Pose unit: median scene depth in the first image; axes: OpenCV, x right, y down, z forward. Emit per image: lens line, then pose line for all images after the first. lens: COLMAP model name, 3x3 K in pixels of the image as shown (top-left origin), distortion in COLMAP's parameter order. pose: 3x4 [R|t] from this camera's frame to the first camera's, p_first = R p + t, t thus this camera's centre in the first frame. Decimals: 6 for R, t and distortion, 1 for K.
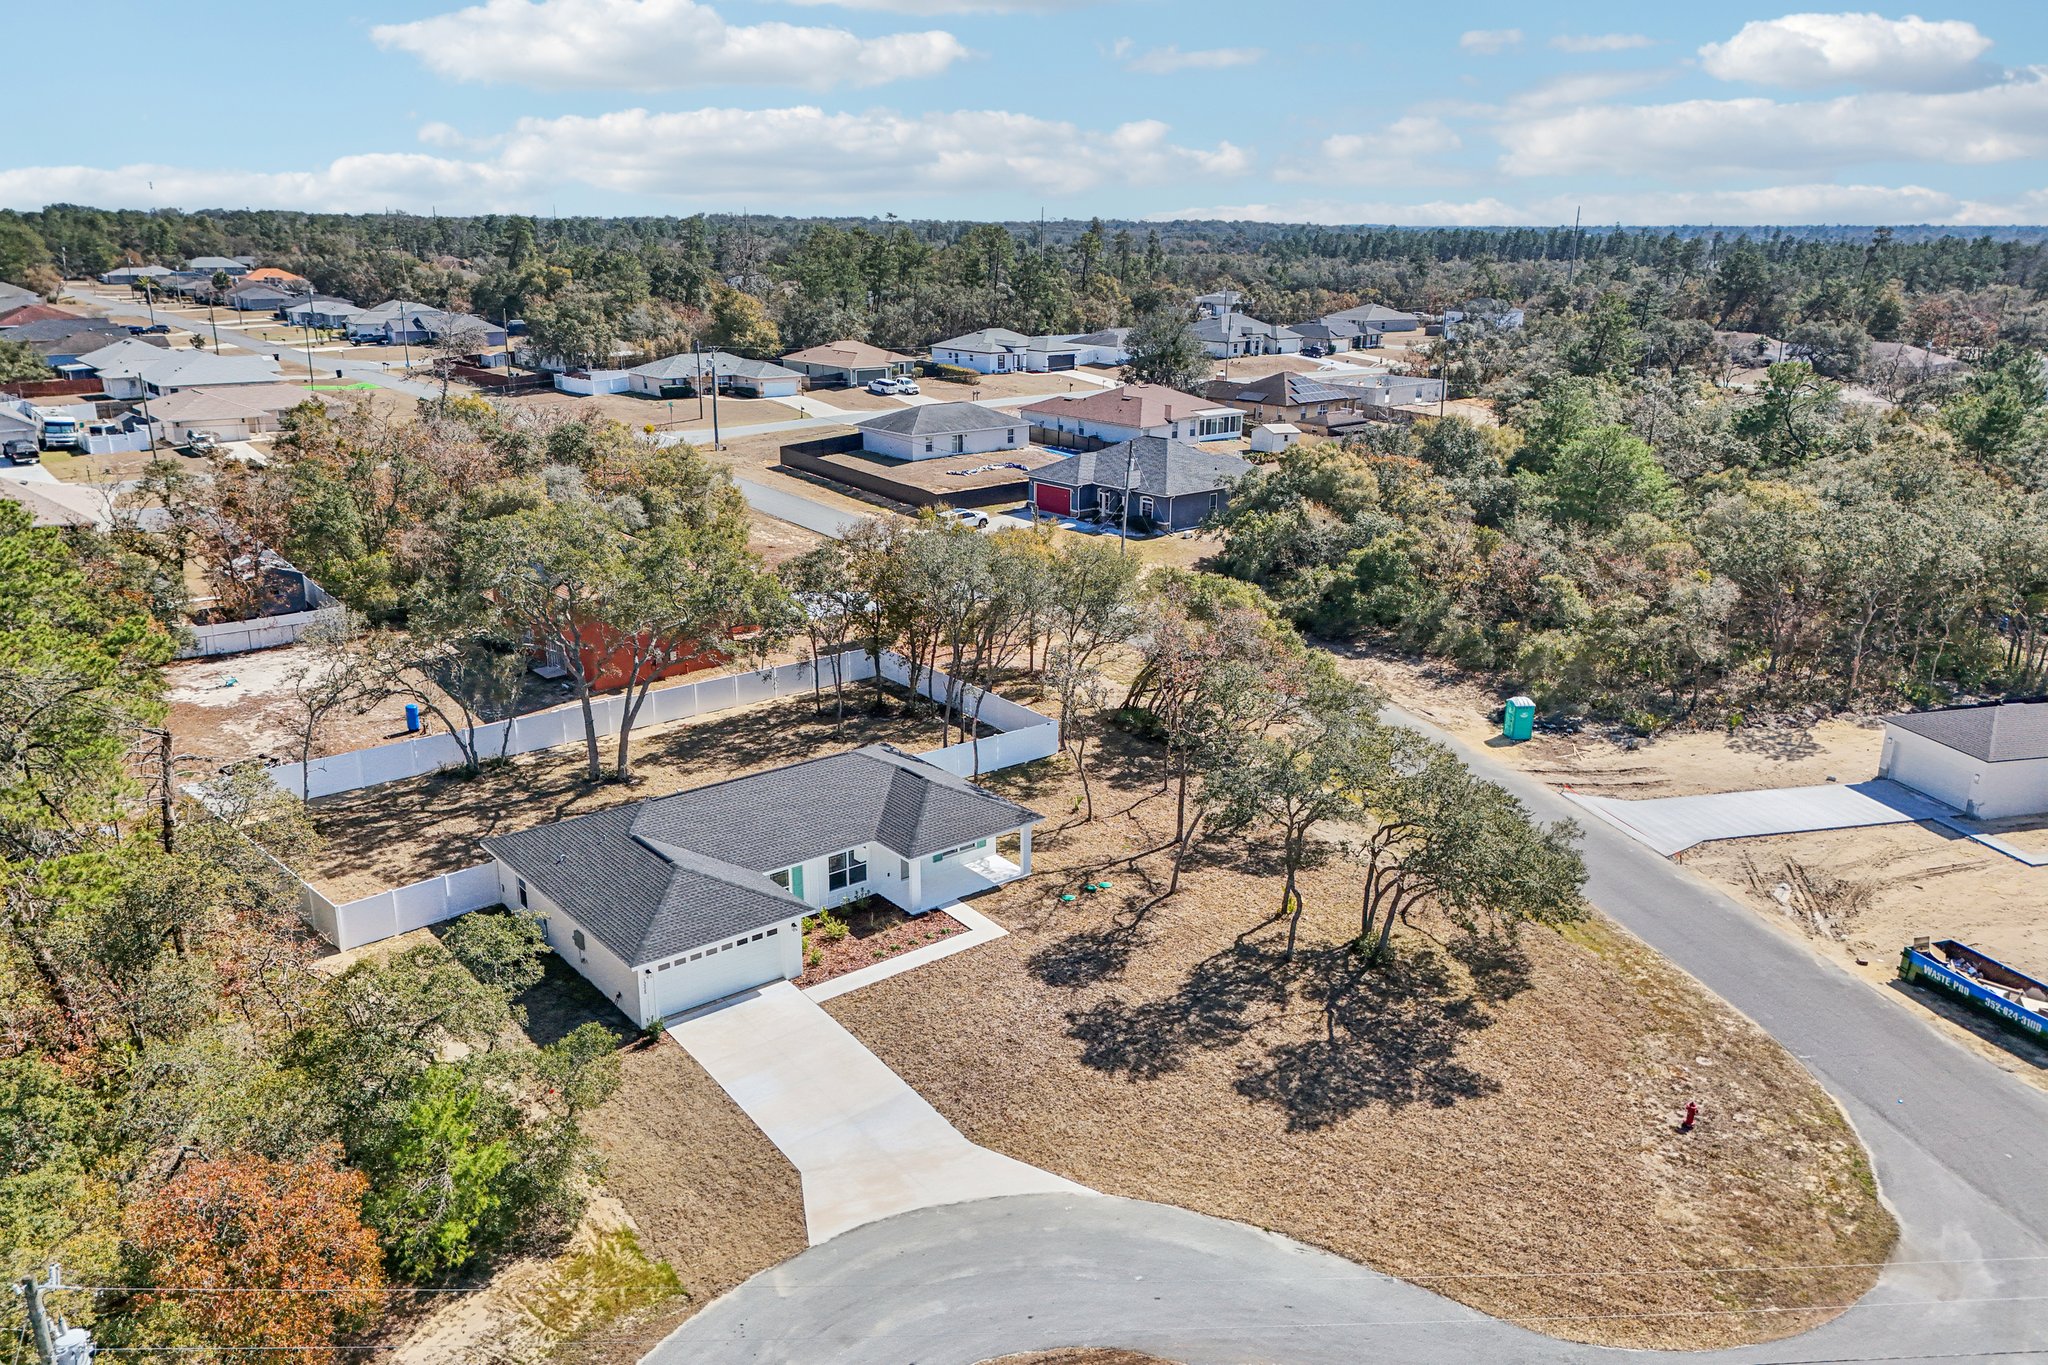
lens RADIAL K [[1512.2, 0, 1025.2], [0, 1512.2, 677.6], [0, 0, 1]] dist [0.038046, -0.006008]
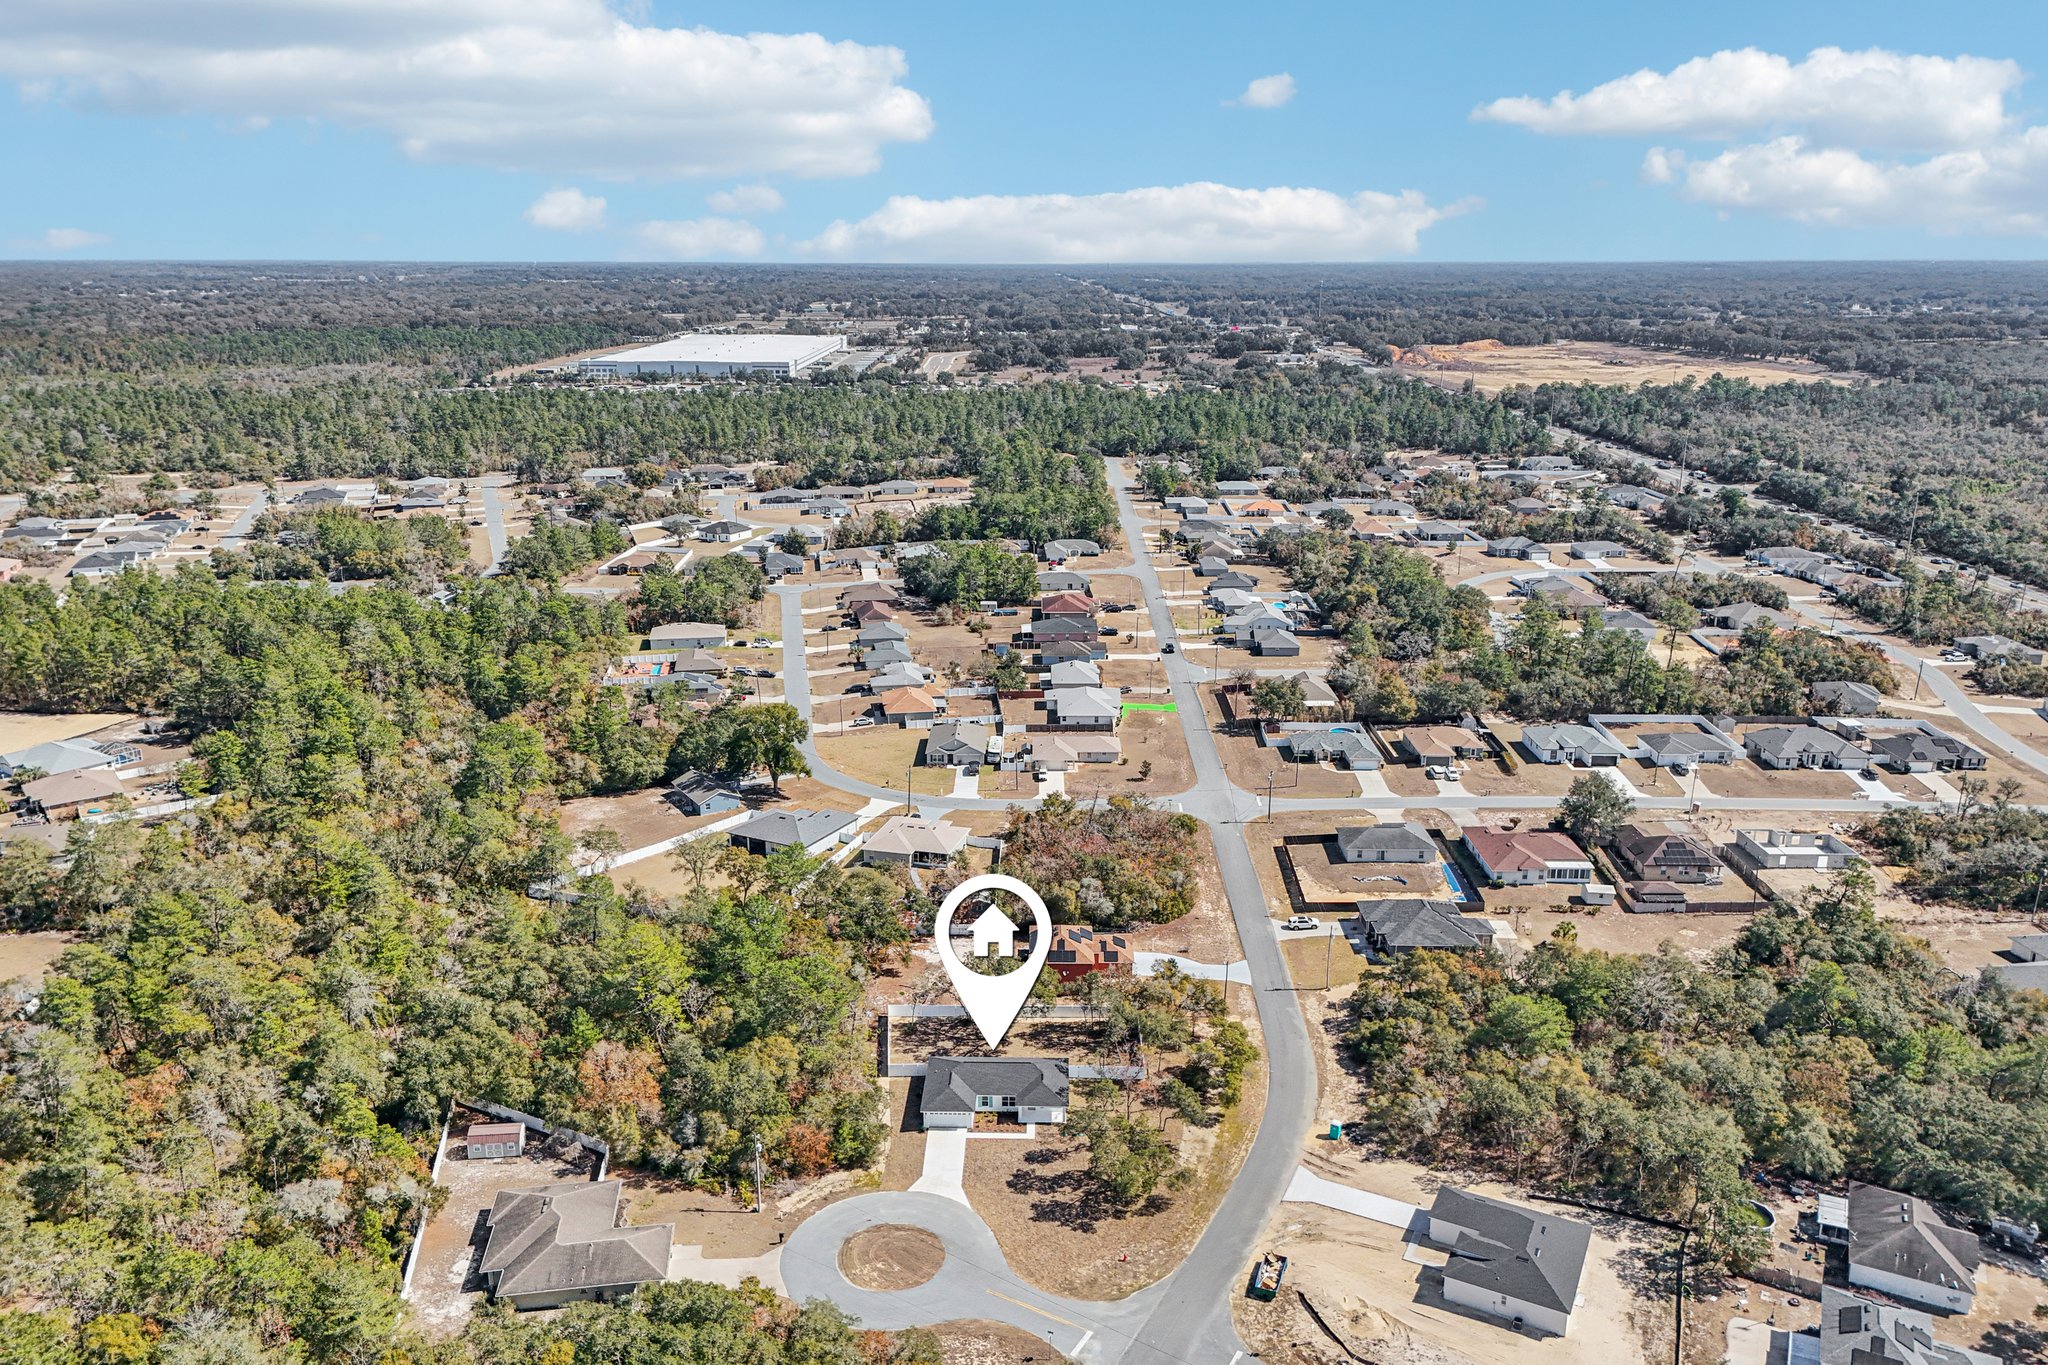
lens RADIAL K [[1512.2, 0, 1033.0], [0, 1512.2, 669.0], [0, 0, 1]] dist [0.038046, -0.006008]
pose [[0.762631, 0.169474, -0.624238, 1.875787], [-0.185562, 0.981824, 0.039854, -0.966970], [0.619646, 0.085441, 0.780217, -1.666049]]
